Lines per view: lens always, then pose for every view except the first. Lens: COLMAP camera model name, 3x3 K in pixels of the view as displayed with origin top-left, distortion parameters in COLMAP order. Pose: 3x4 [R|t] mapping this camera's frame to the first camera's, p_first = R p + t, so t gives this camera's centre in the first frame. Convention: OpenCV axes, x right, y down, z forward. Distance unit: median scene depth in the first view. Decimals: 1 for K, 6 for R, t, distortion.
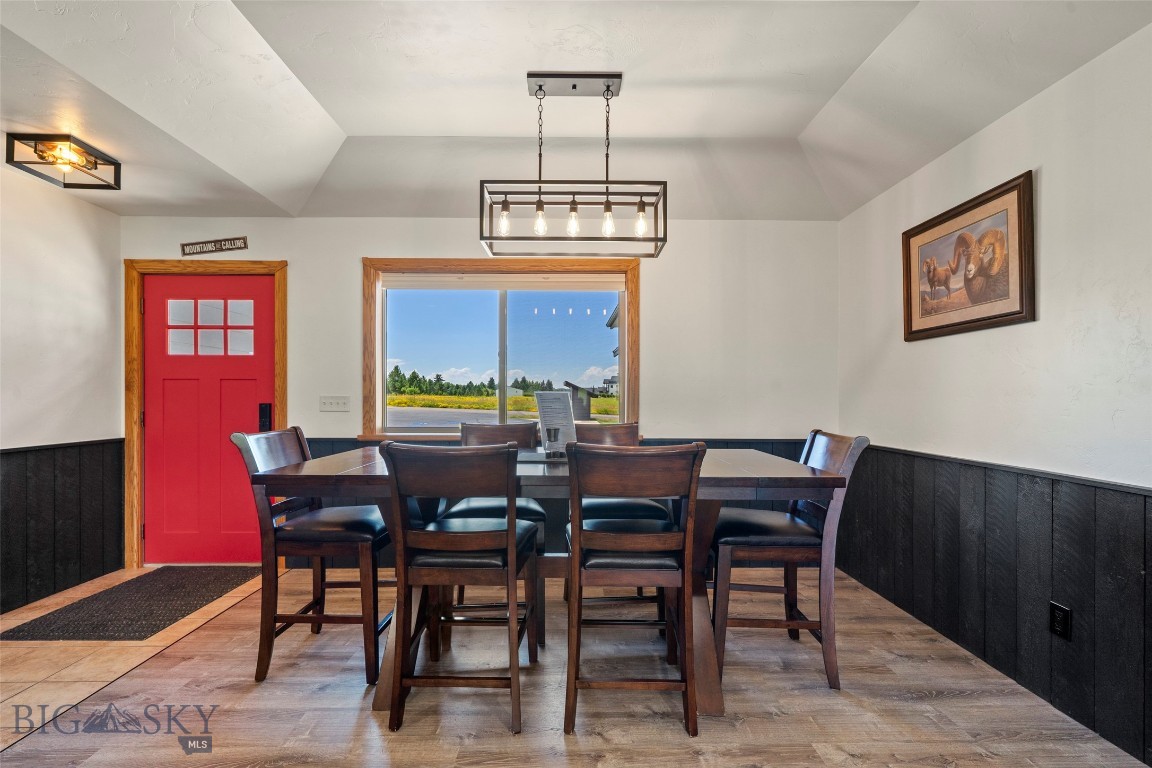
lens RADIAL K [[508.6, 0, 577.2], [0, 508.6, 391.4], [0, 0, 1]] dist [0.003430, 0.000226]
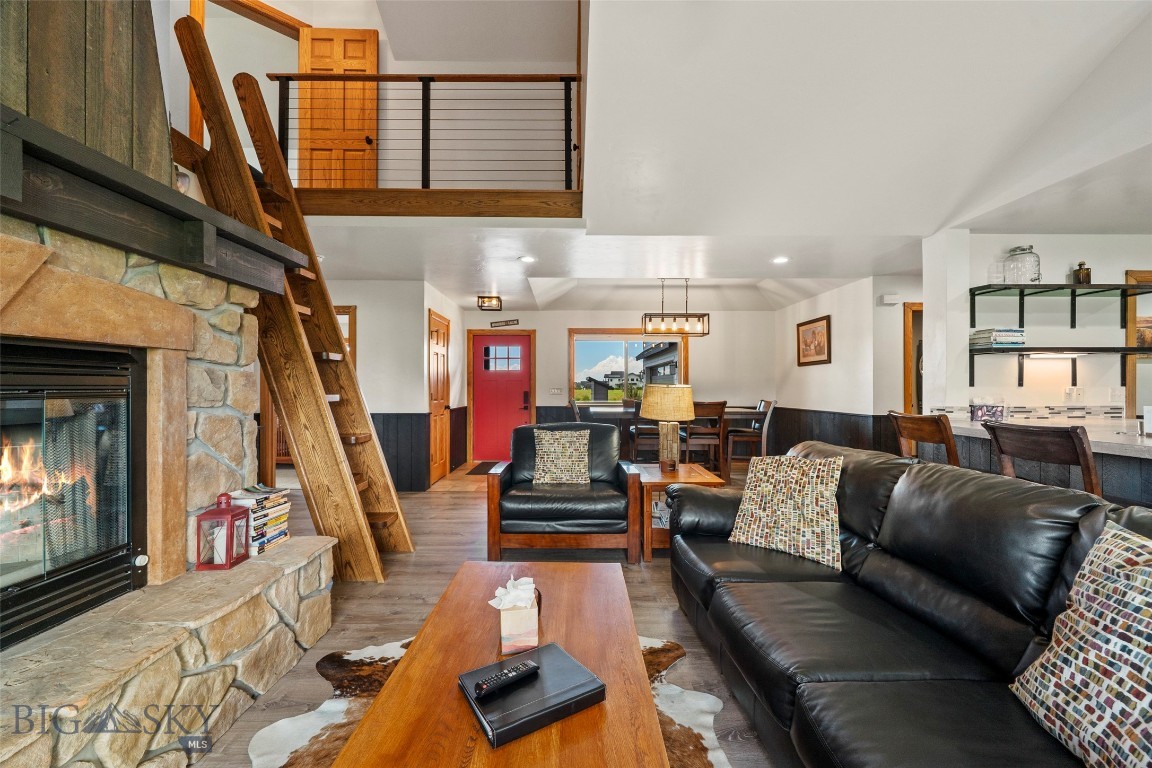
lens RADIAL K [[441.2, 0, 575.9], [0, 441.2, 383.7], [0, 0, 1]] dist [-0.001497, -0.000109]
pose [[0.999953, -0.001746, -0.009576, -0.473256], [0.001726, 0.999996, -0.002136, -0.007674], [0.009579, 0.002119, 0.999952, -1.281158]]
